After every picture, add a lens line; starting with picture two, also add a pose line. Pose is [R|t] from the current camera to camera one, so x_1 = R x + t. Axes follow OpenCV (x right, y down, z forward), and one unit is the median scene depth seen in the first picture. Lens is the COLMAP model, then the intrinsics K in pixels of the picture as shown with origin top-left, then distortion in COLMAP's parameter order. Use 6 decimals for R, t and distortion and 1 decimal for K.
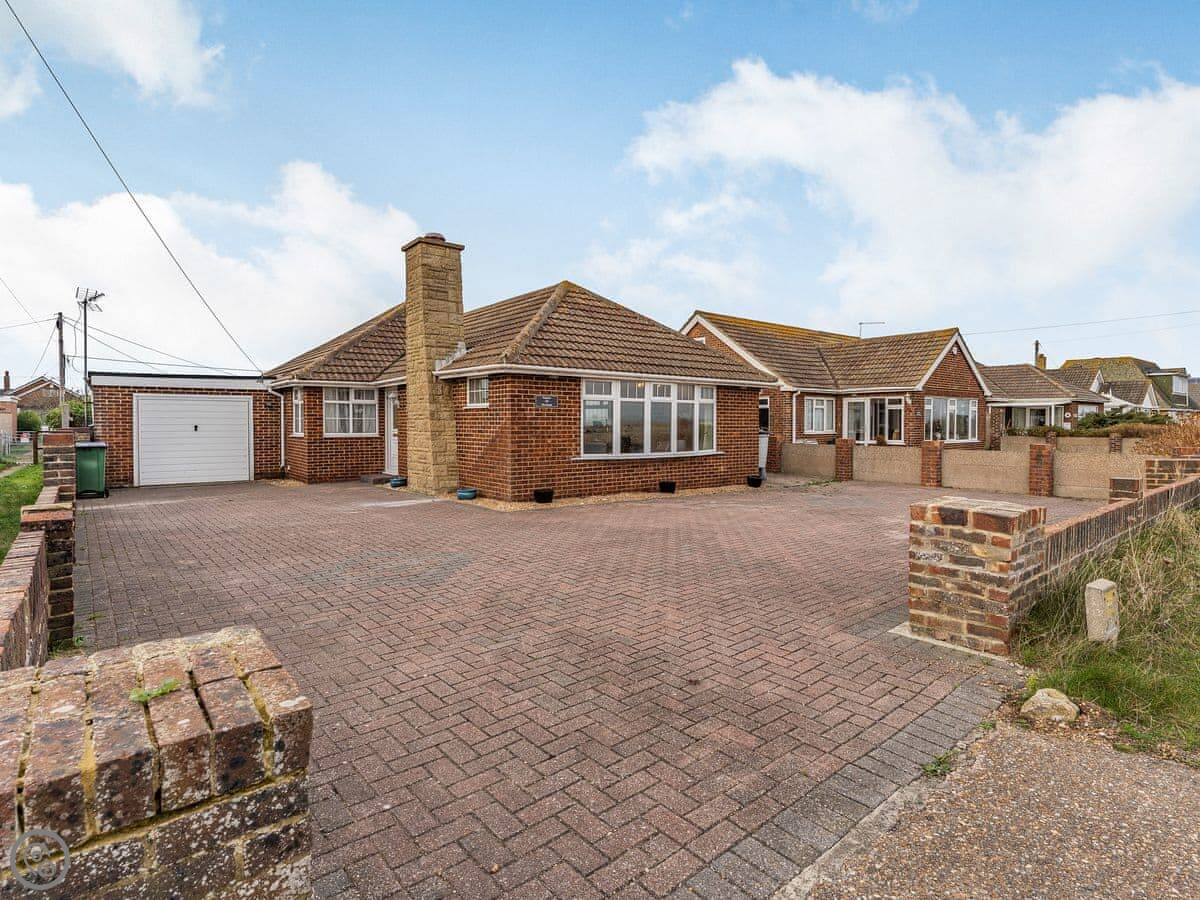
lens RADIAL K [[613.7, 0, 605.6], [0, 613.7, 453.7], [0, 0, 1]] dist [-0.004532, -0.000600]
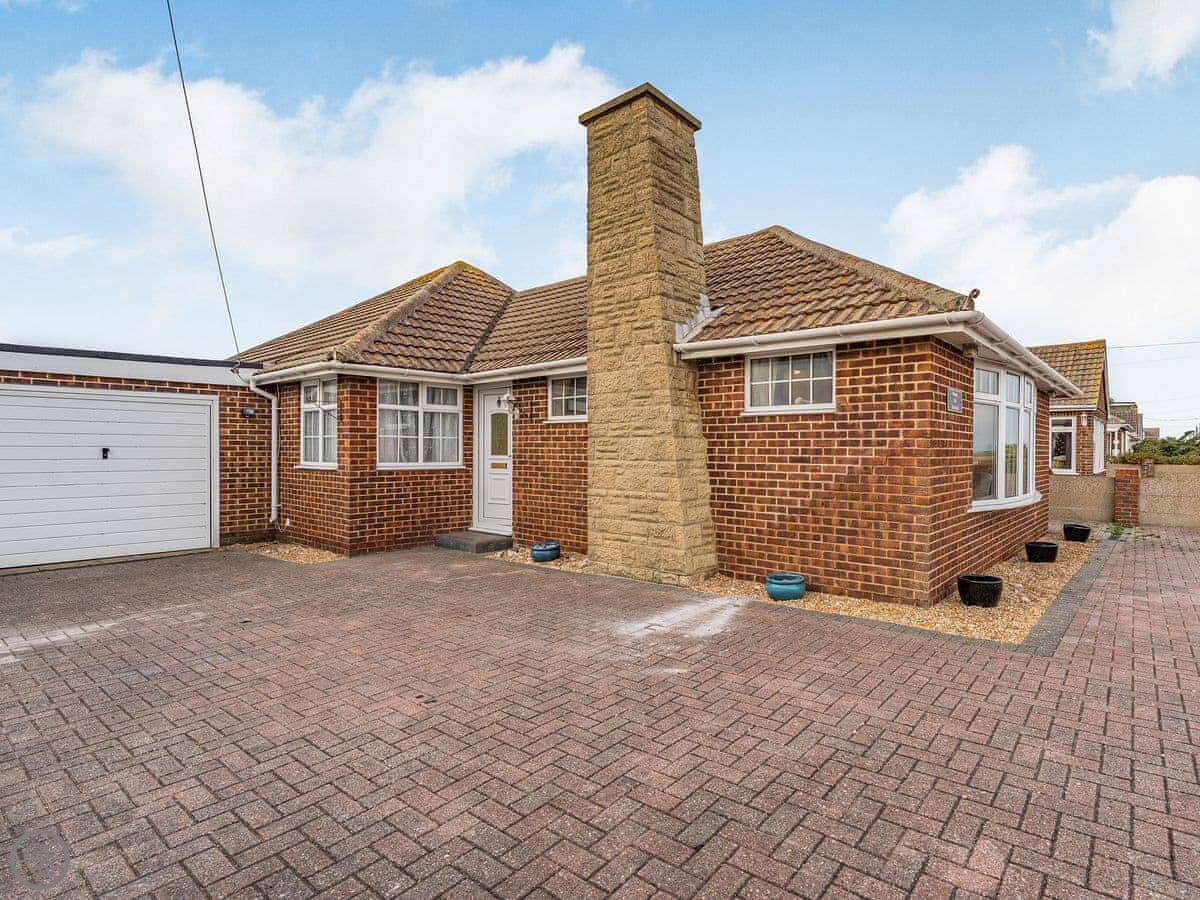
lens RADIAL K [[613.7, 0, 592.3], [0, 613.7, 467.9], [0, 0, 1]] dist [-0.004532, -0.000600]
pose [[0.983983, -0.001795, 0.178253, -0.360066], [0.005775, 0.999746, -0.021807, -0.015197], [-0.178168, 0.022487, 0.983743, 0.411974]]
